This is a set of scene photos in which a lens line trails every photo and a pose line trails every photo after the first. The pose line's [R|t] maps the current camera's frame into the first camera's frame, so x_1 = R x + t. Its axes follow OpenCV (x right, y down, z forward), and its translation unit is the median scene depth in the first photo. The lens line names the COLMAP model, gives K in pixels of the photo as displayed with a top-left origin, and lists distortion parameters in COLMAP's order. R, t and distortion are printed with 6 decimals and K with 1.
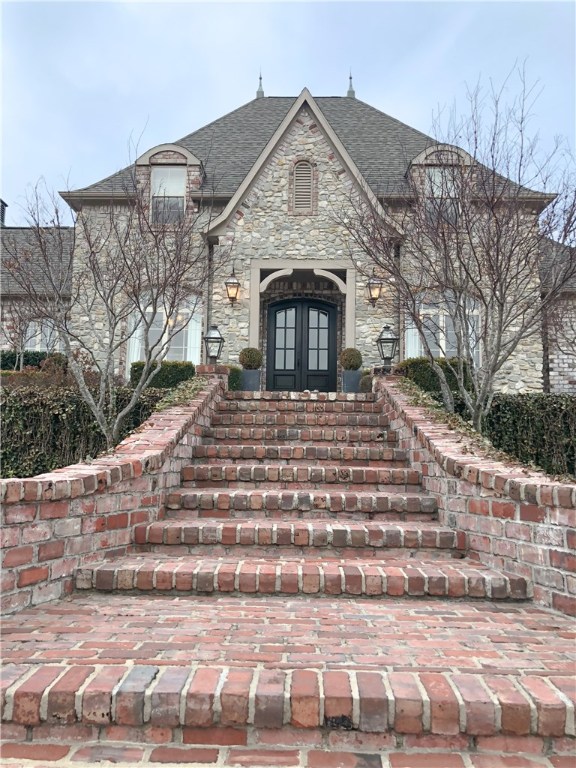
lens RADIAL K [[635.3, 0, 285.5], [0, 635.3, 384.0], [0, 0, 1]] dist [0.045091, -0.041941]
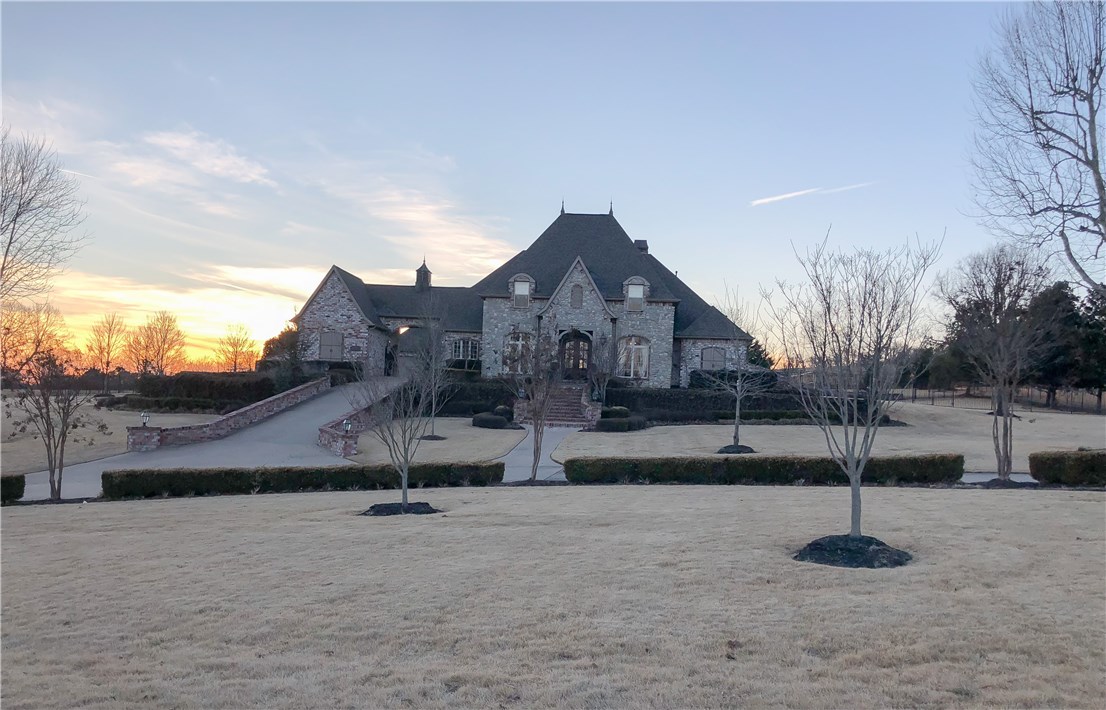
lens RADIAL K [[976.7, 0, 552.1], [0, 976.7, 356.3], [0, 0, 1]] dist [-0.003716, -0.000114]
pose [[0.998109, 0.023733, -0.056708, 0.280884], [-0.020487, 0.998155, 0.057154, -0.531595], [0.057960, -0.055884, 0.996754, -5.178542]]
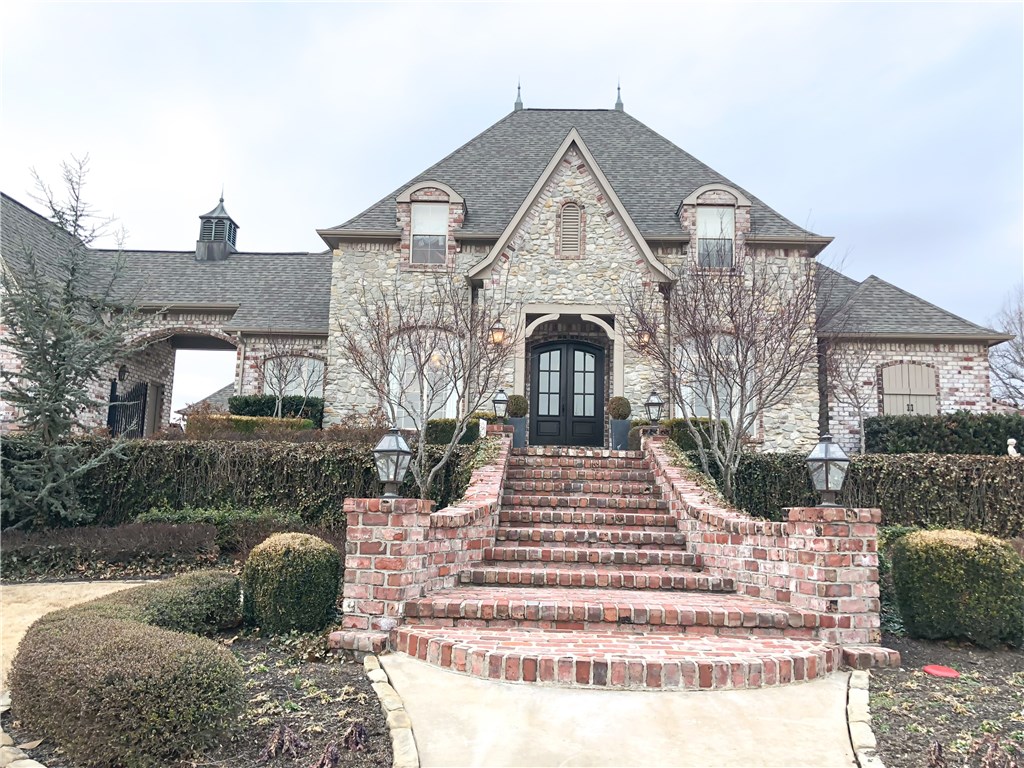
lens RADIAL K [[847.1, 0, 520.9], [0, 847.1, 385.7], [0, 0, 1]] dist [0.045091, -0.041941]
pose [[0.999944, 0.008611, -0.006074, -0.070054], [-0.008804, 0.999435, -0.032447, -0.051028], [0.005791, 0.032499, 0.999455, -0.521429]]
